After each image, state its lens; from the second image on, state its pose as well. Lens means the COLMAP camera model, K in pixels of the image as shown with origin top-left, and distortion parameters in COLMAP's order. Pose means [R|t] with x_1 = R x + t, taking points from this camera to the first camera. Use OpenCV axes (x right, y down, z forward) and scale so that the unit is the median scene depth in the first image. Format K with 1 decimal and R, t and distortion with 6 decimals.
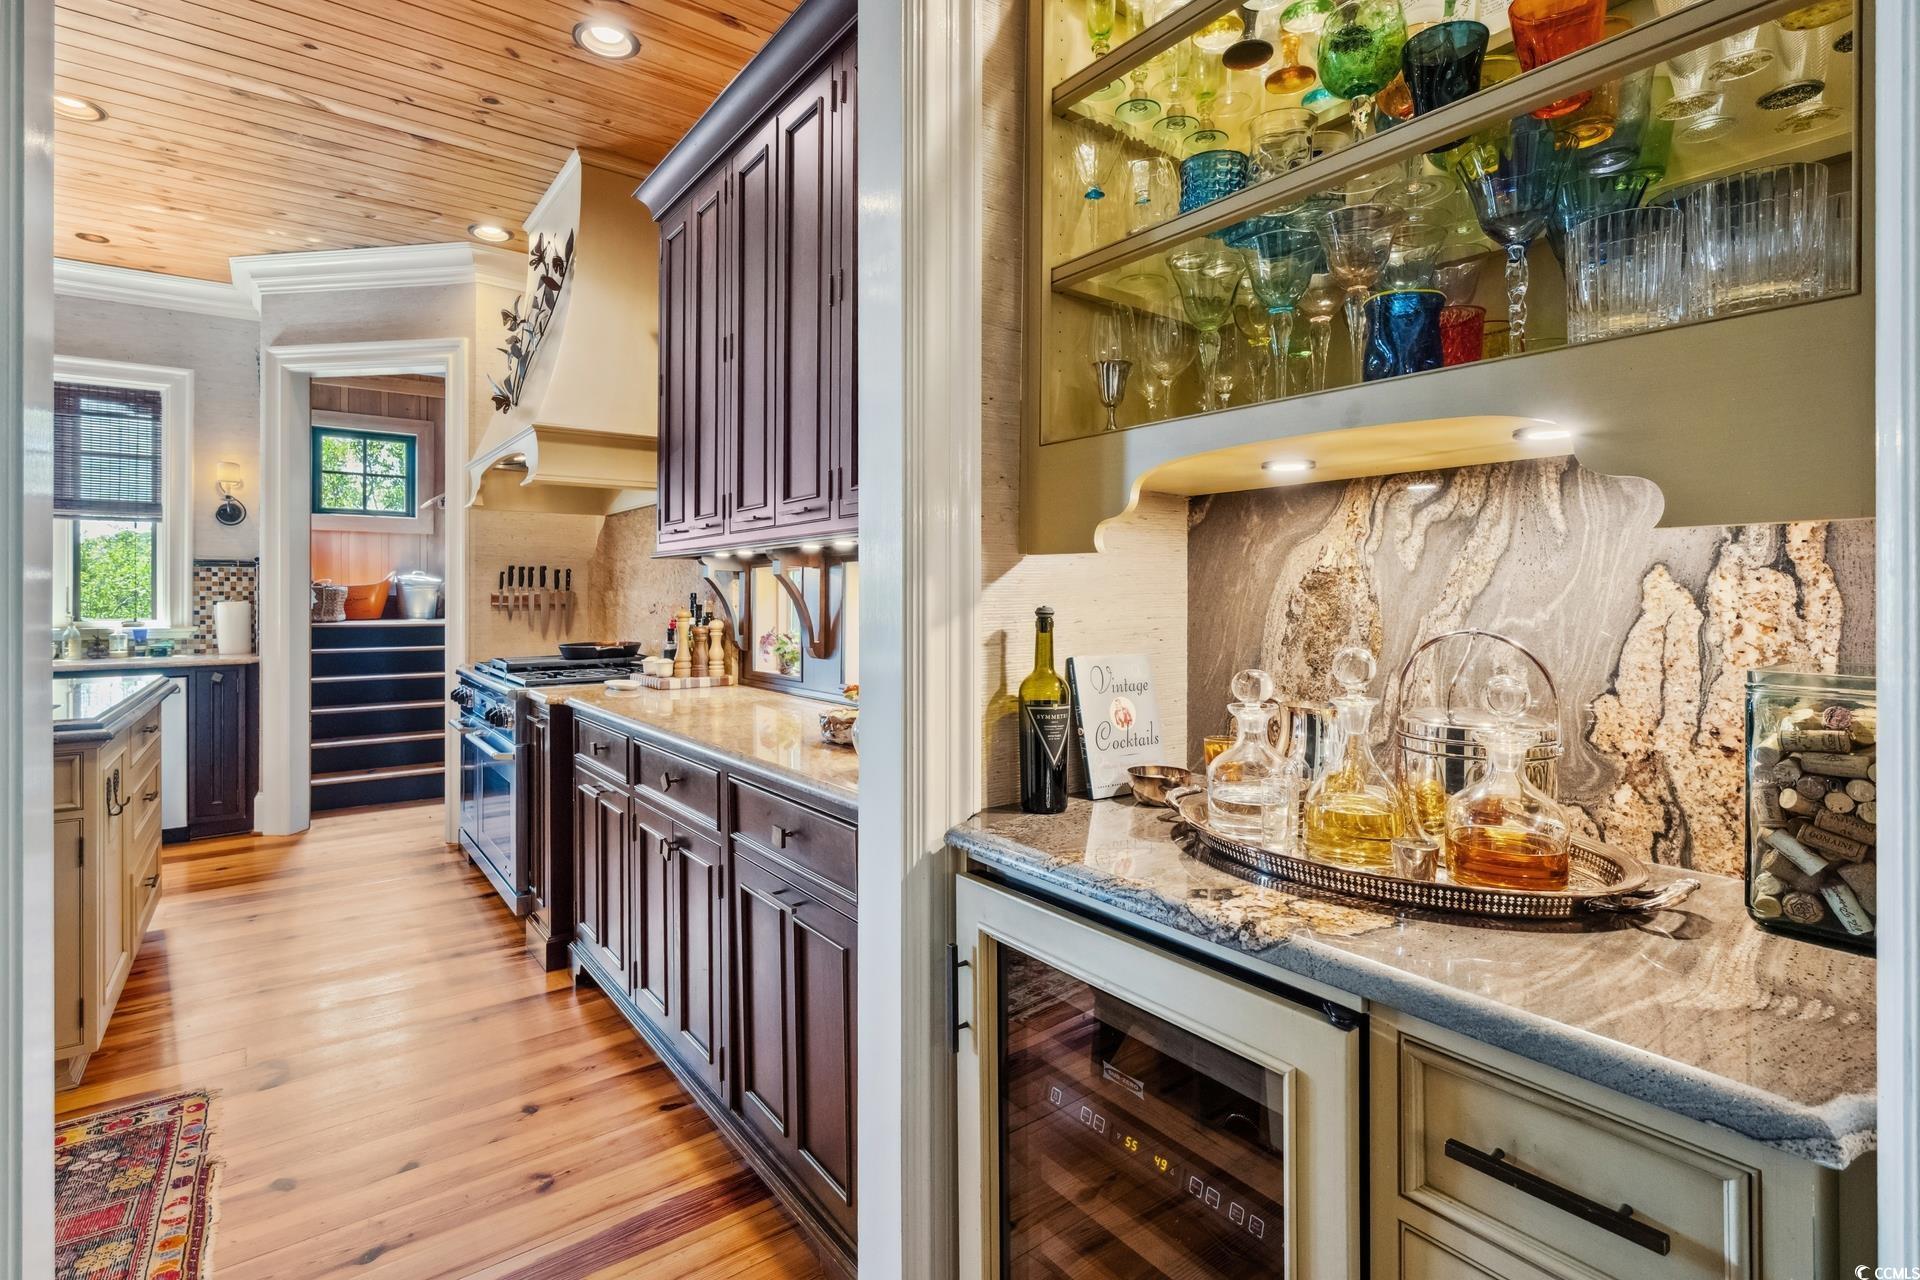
lens RADIAL K [[907.0, 0, 962.7], [0, 907.0, 587.8], [0, 0, 1]] dist [-0.001074, 0.000111]
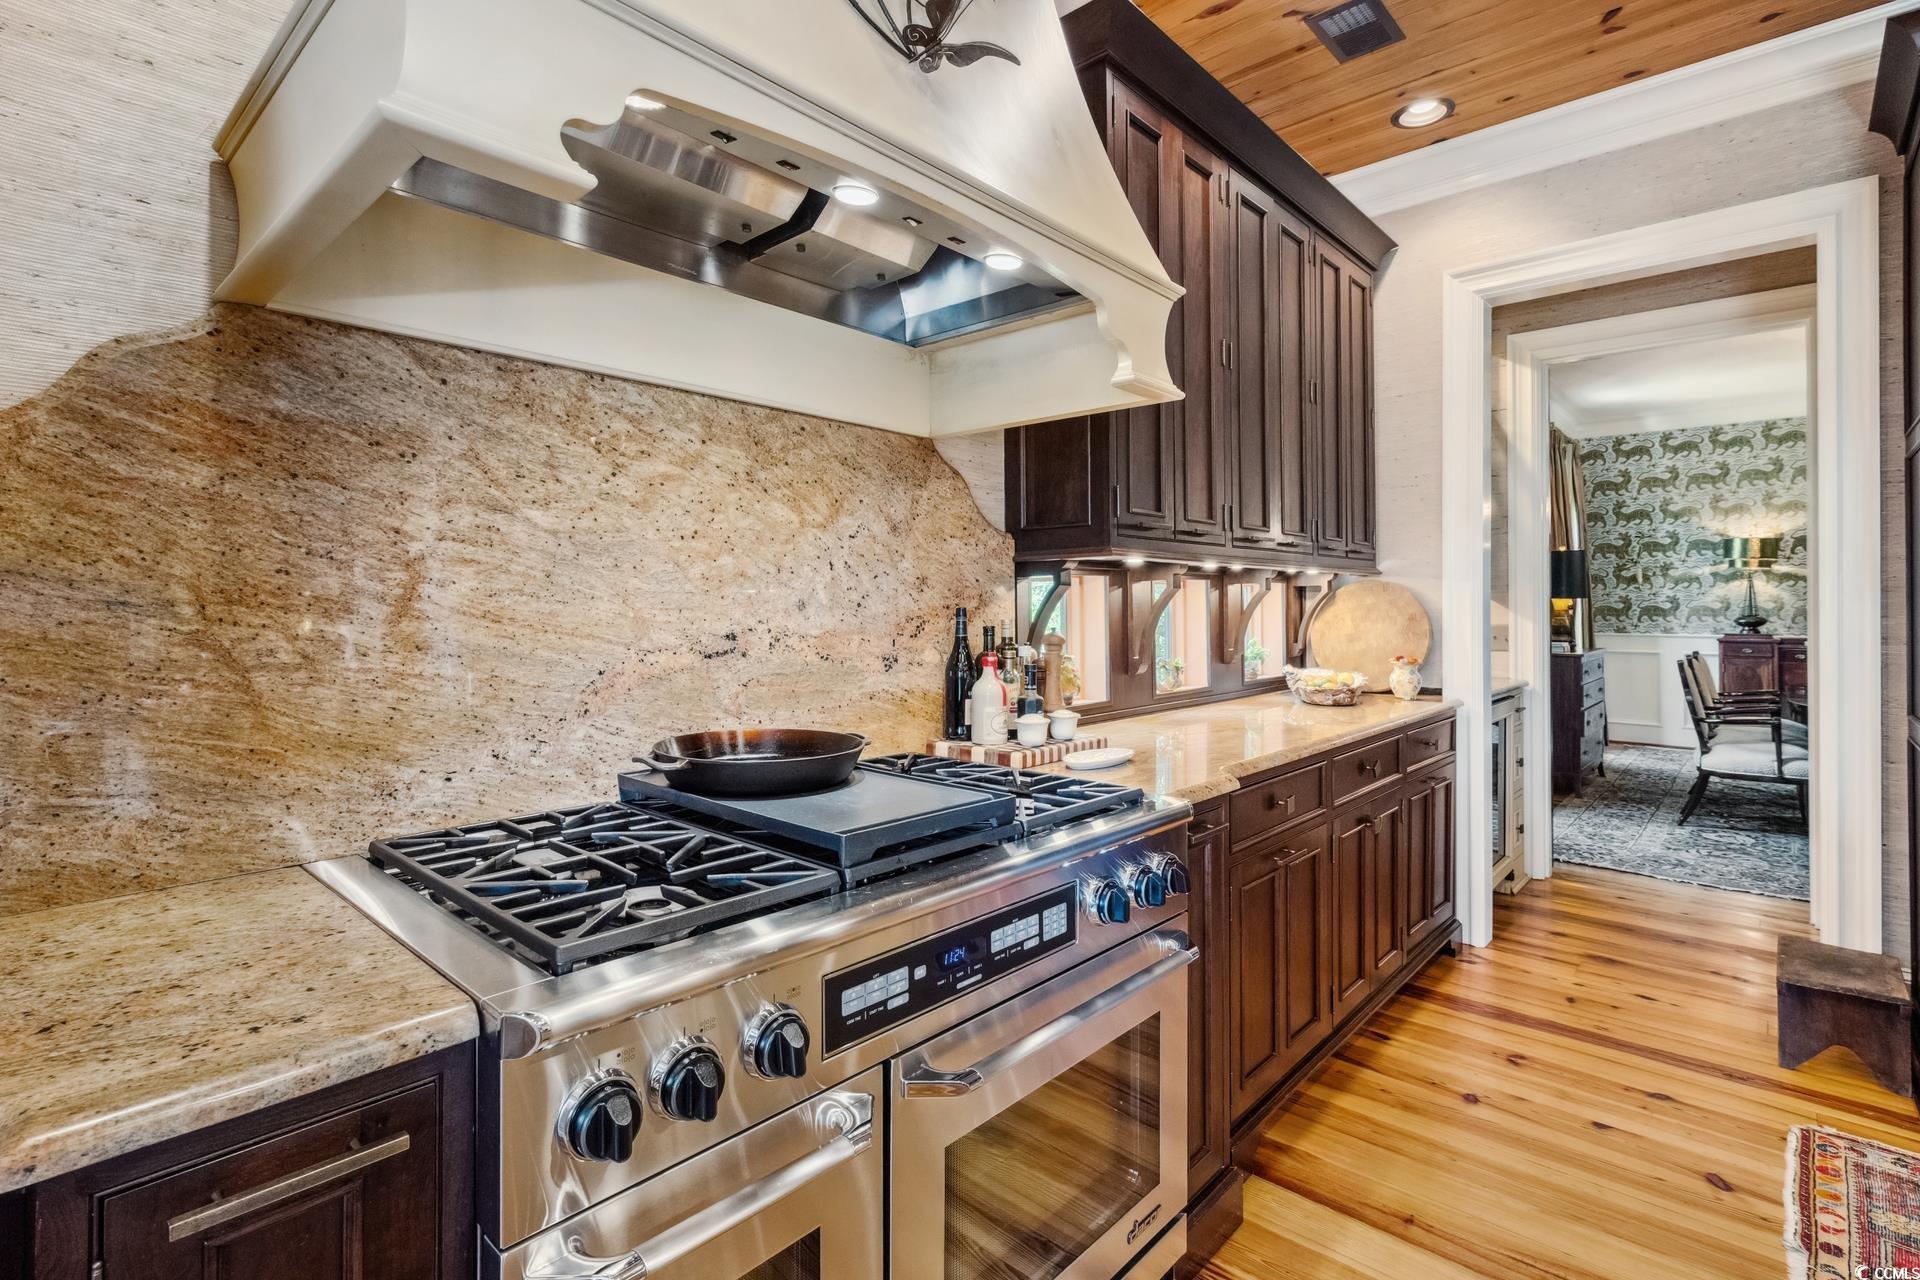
lens RADIAL K [[907.0, 0, 947.3], [0, 907.0, 603.3], [0, 0, 1]] dist [-0.001074, 0.000111]
pose [[-0.173355, 0.001913, 0.984858, -1.235676], [-0.006447, 0.999974, -0.003077, 0.009835], [-0.984838, -0.006883, -0.173338, 1.568876]]
